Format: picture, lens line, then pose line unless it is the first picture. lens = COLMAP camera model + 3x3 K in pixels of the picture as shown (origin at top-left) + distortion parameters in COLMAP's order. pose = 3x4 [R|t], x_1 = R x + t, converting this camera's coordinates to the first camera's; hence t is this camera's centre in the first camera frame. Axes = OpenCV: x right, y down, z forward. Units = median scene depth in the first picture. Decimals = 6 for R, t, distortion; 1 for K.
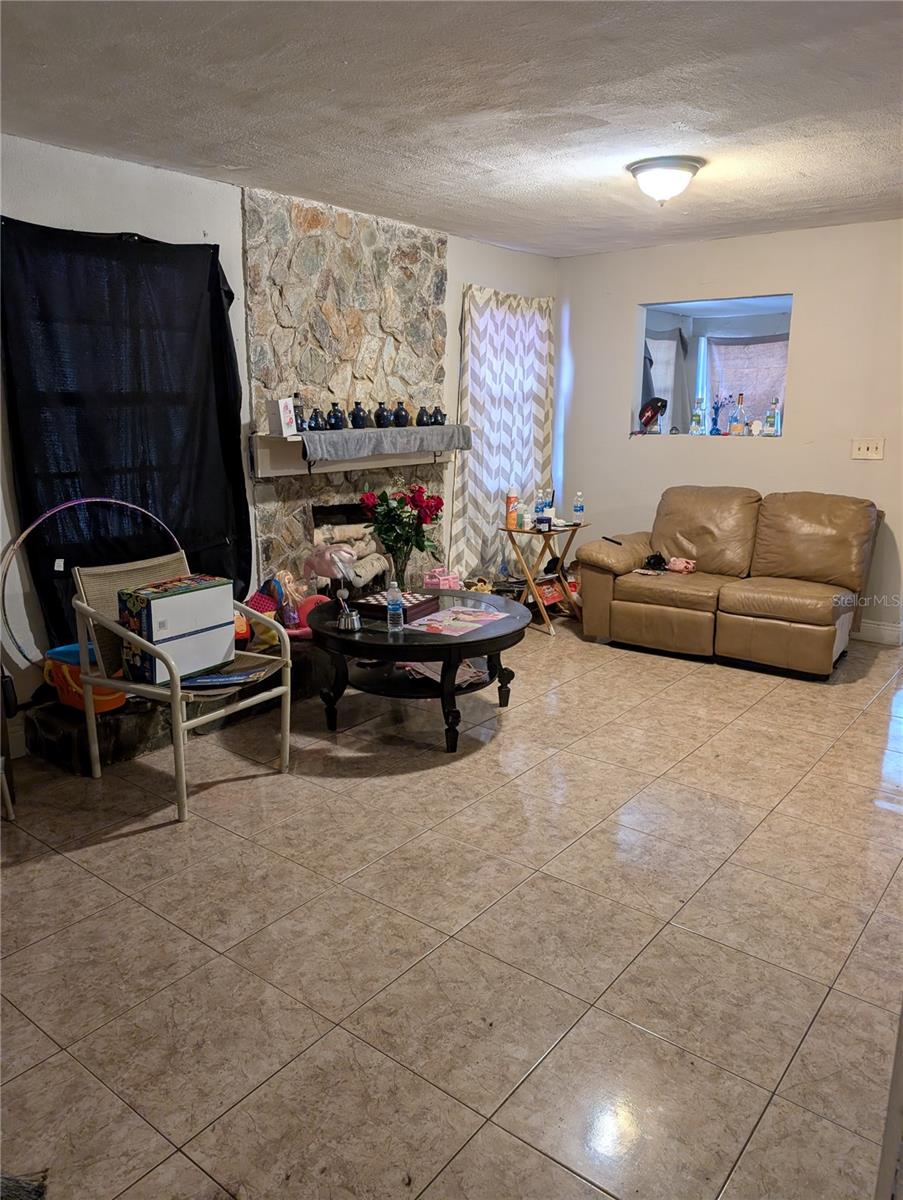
lens RADIAL K [[874.1, 0, 448.7], [0, 874.1, 596.0], [0, 0, 1]] dist [-0.007677, -0.011510]
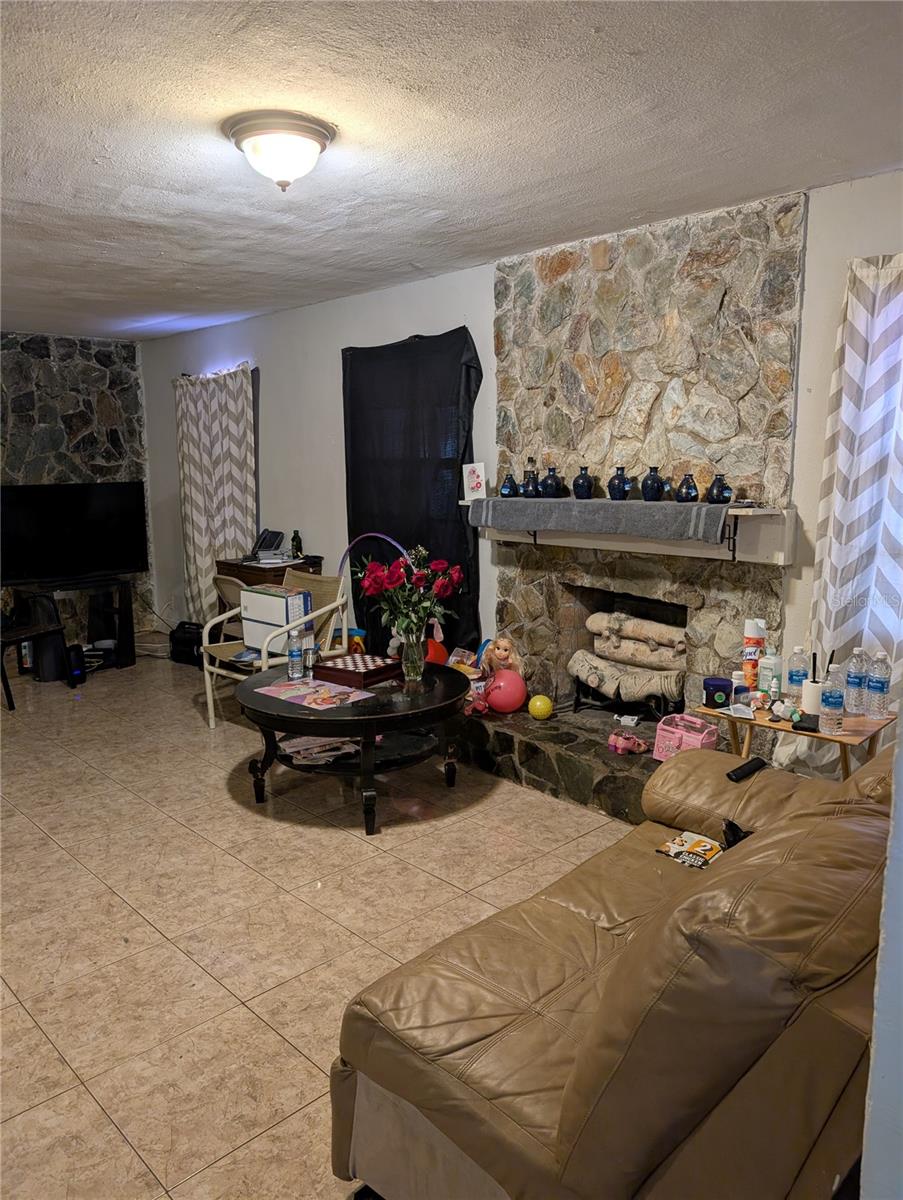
lens RADIAL K [[874.1, 0, 450.8], [0, 874.1, 601.6], [0, 0, 1]] dist [-0.007677, -0.011510]
pose [[-0.146538, 0.157622, -0.976566, 0.728493], [-0.214705, 0.958621, 0.186943, -0.224273], [0.965623, 0.237068, -0.106632, 0.984121]]
